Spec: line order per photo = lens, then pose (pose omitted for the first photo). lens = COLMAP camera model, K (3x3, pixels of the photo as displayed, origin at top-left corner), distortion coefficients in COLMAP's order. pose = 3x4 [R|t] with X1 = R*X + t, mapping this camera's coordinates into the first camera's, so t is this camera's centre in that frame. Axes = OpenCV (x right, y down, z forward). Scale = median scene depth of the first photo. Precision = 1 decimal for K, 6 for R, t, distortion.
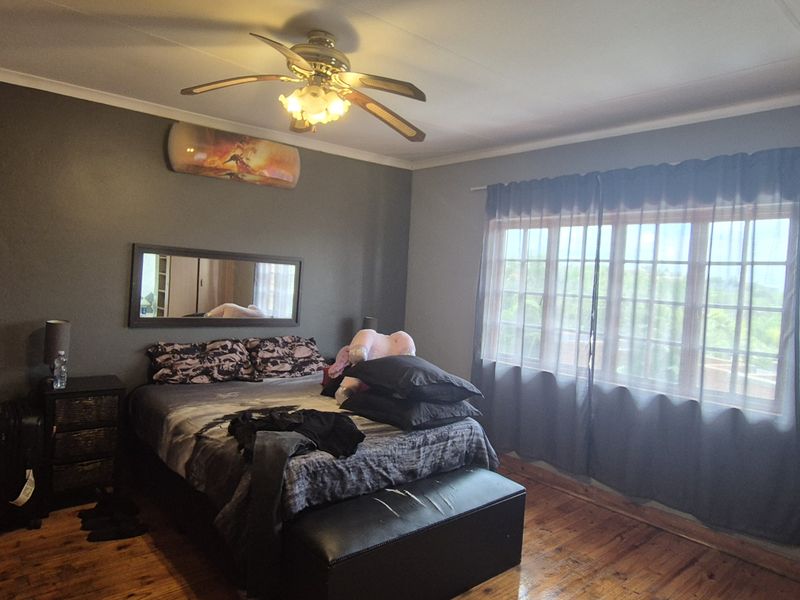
lens RADIAL K [[551.6, 0, 400.0], [0, 551.6, 300.0], [0, 0, 1]] dist [0.002472, 0.001519]
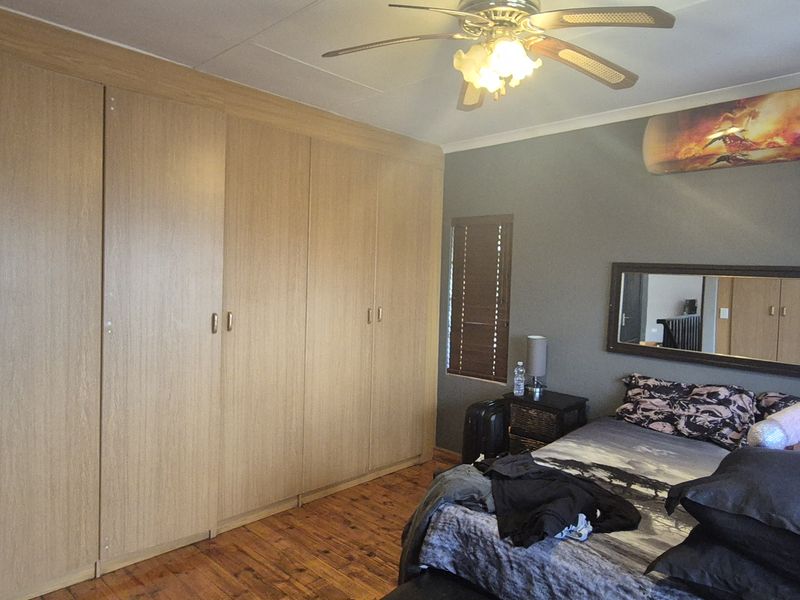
lens RADIAL K [[551.6, 0, 400.0], [0, 551.6, 300.0], [0, 0, 1]] dist [0.002472, 0.001519]
pose [[0.059705, -0.012518, -0.998138, 0.422683], [-0.071563, 0.997295, -0.016788, 0.002201], [0.995648, 0.072432, 0.058647, 0.577122]]
